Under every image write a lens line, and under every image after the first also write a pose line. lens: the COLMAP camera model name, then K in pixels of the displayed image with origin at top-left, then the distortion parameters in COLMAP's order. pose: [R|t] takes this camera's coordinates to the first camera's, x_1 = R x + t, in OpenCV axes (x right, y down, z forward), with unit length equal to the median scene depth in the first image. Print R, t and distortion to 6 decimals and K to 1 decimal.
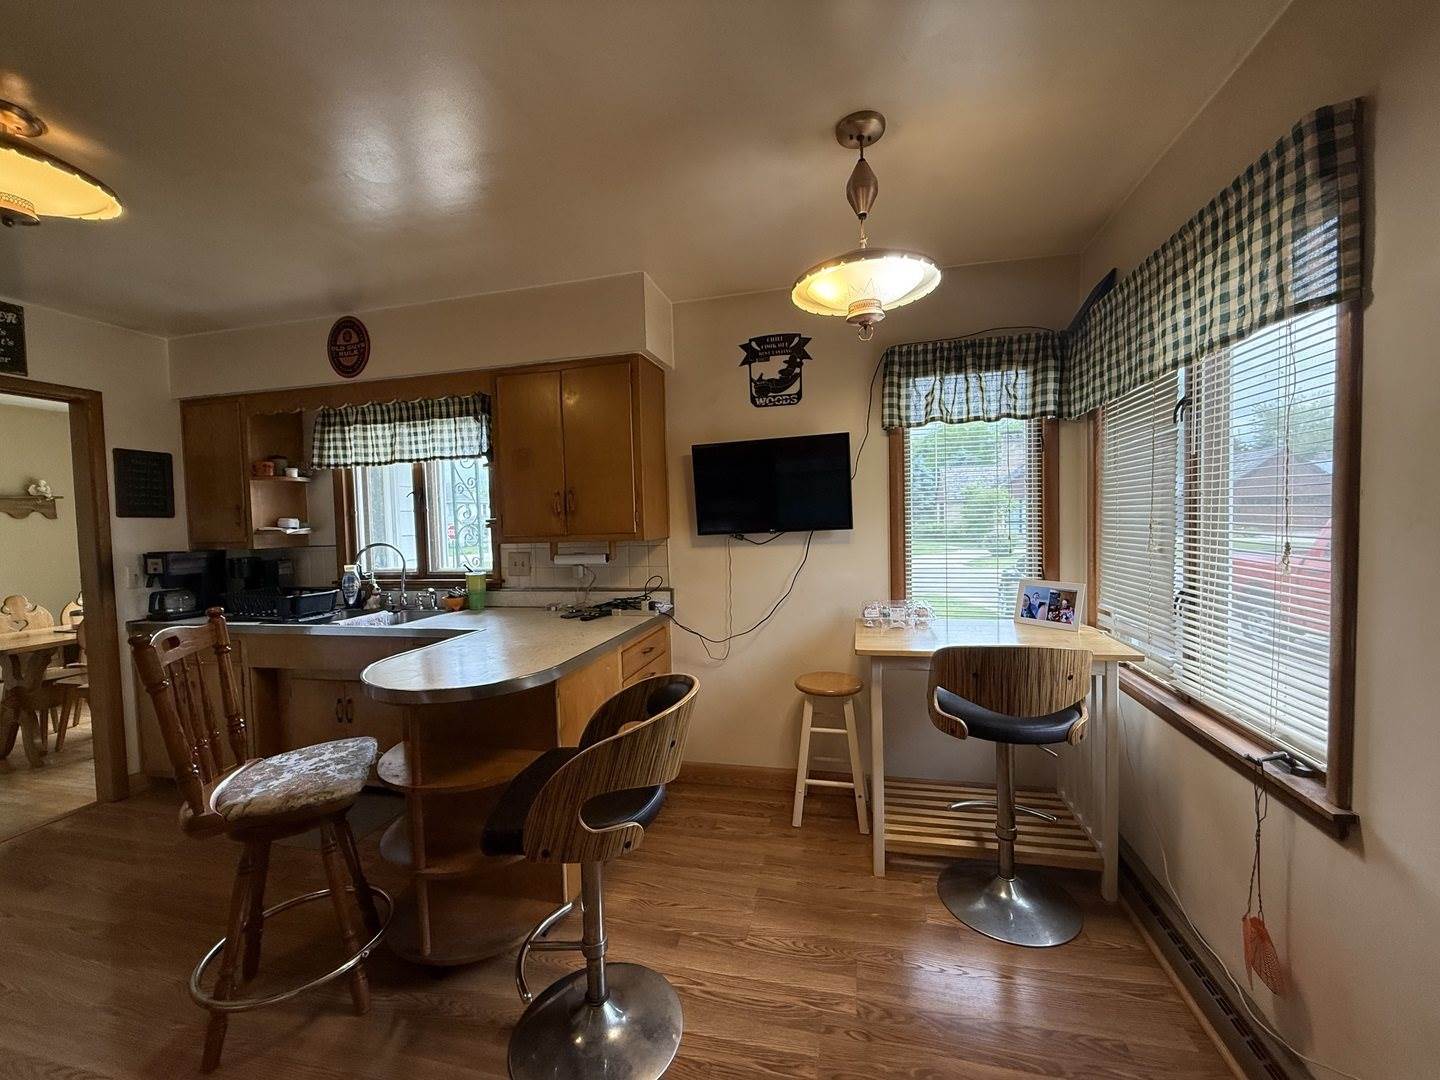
lens RADIAL K [[574.3, 0, 720.7], [0, 574.3, 542.6], [0, 0, 1]] dist [0.000706, -0.000006]
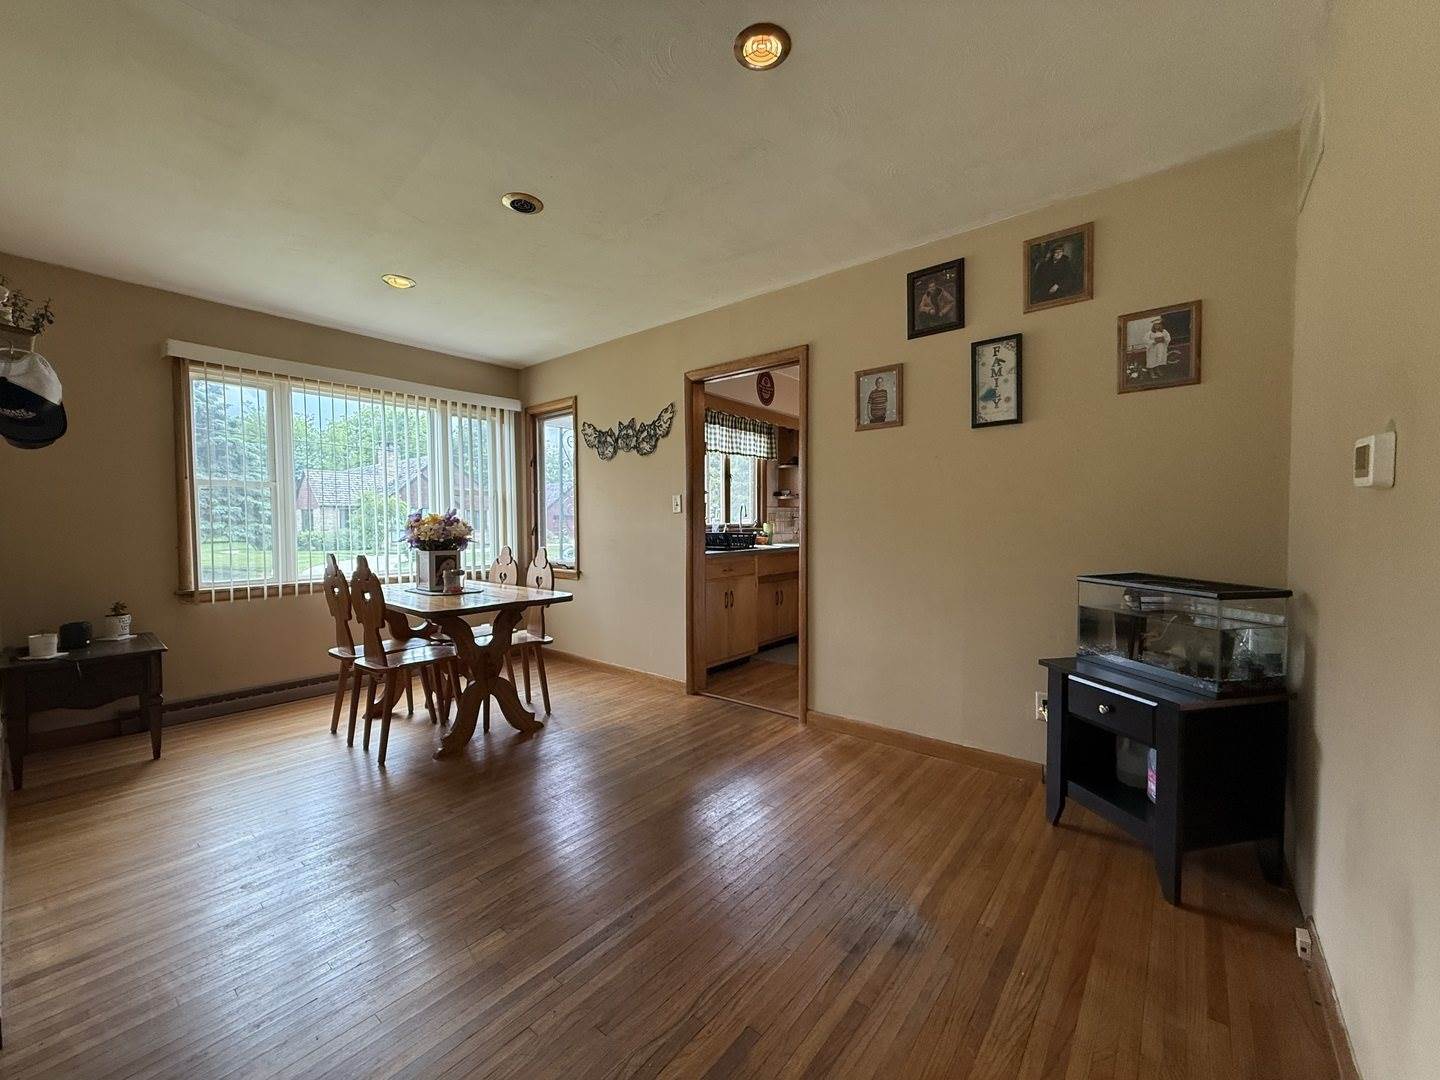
lens RADIAL K [[574.3, 0, 718.1], [0, 574.3, 541.0], [0, 0, 1]] dist [0.000706, -0.000006]
pose [[0.437733, -0.011329, 0.899034, -2.463958], [0.012283, 0.999903, 0.006619, 0.105767], [-0.899021, 0.008145, 0.437829, 0.436564]]
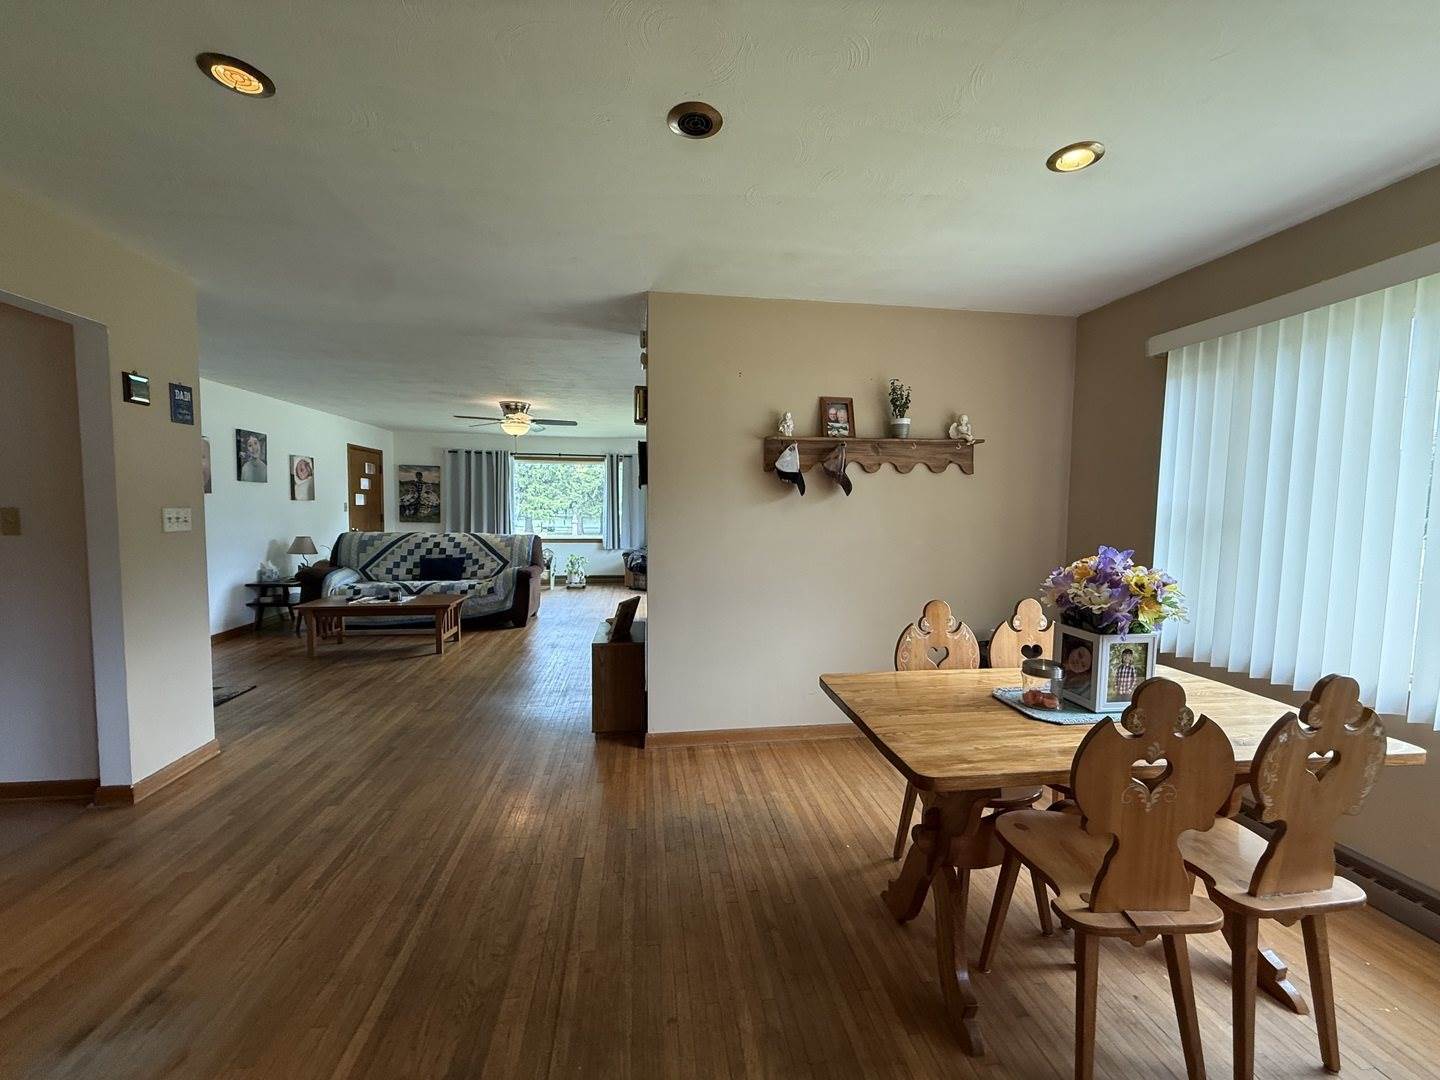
lens RADIAL K [[574.3, 0, 720.7], [0, 574.3, 544.2], [0, 0, 1]] dist [0.000706, -0.000006]
pose [[0.366827, 0.093747, -0.925554, -1.179607], [-0.060240, 0.995215, 0.076928, 0.012730], [0.928337, 0.027536, 0.370719, 0.889599]]
